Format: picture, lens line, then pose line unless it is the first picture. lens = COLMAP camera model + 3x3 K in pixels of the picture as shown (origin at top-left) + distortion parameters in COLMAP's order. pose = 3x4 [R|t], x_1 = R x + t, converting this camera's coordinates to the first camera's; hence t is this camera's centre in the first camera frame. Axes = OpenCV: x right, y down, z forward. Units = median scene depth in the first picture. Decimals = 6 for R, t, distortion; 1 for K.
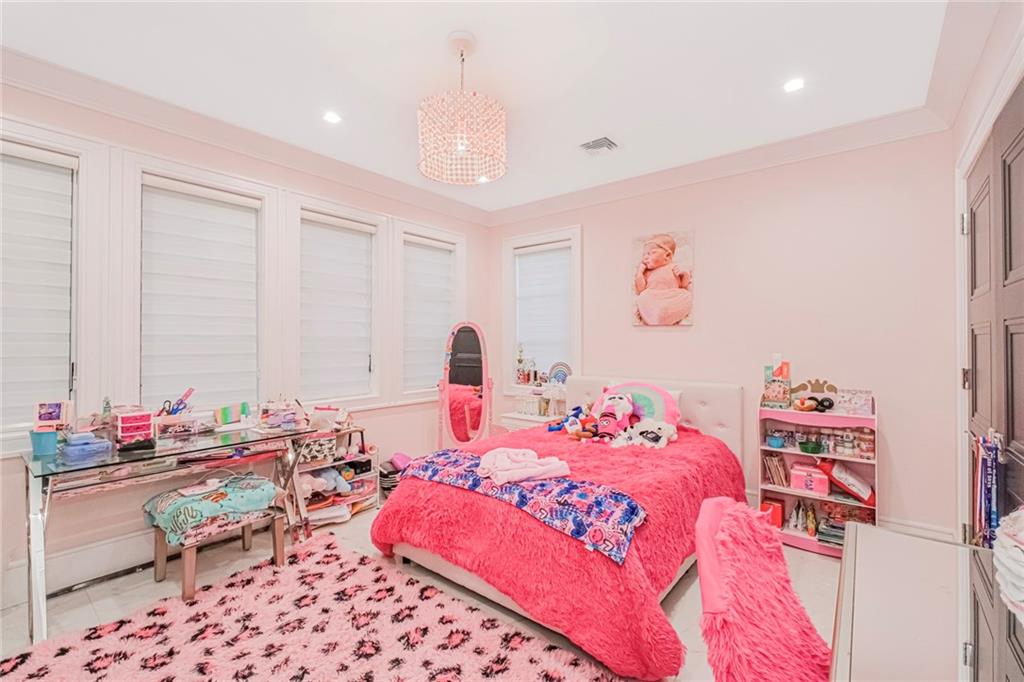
lens RADIAL K [[440.9, 0, 513.1], [0, 440.9, 338.5], [0, 0, 1]] dist [-0.003103, 0.000343]
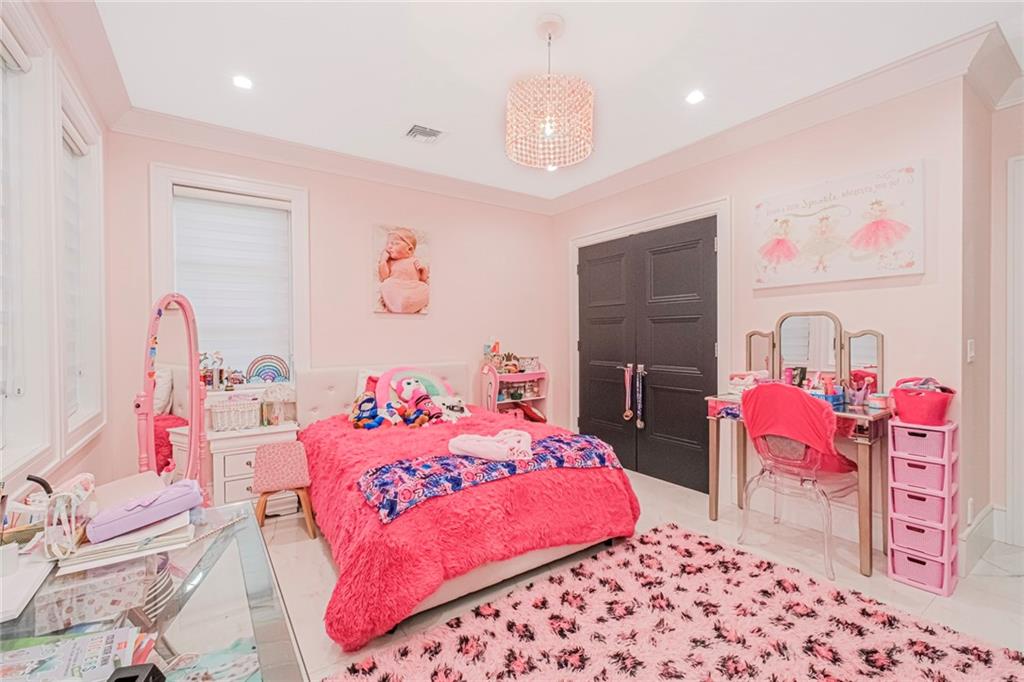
lens RADIAL K [[440.9, 0, 513.1], [0, 440.9, 338.5], [0, 0, 1]] dist [-0.003103, 0.000343]
pose [[0.283399, -0.013034, 0.958914, -0.802196], [0.000162, 0.999908, 0.013543, 0.023009], [-0.959002, -0.003683, 0.283375, 0.566555]]
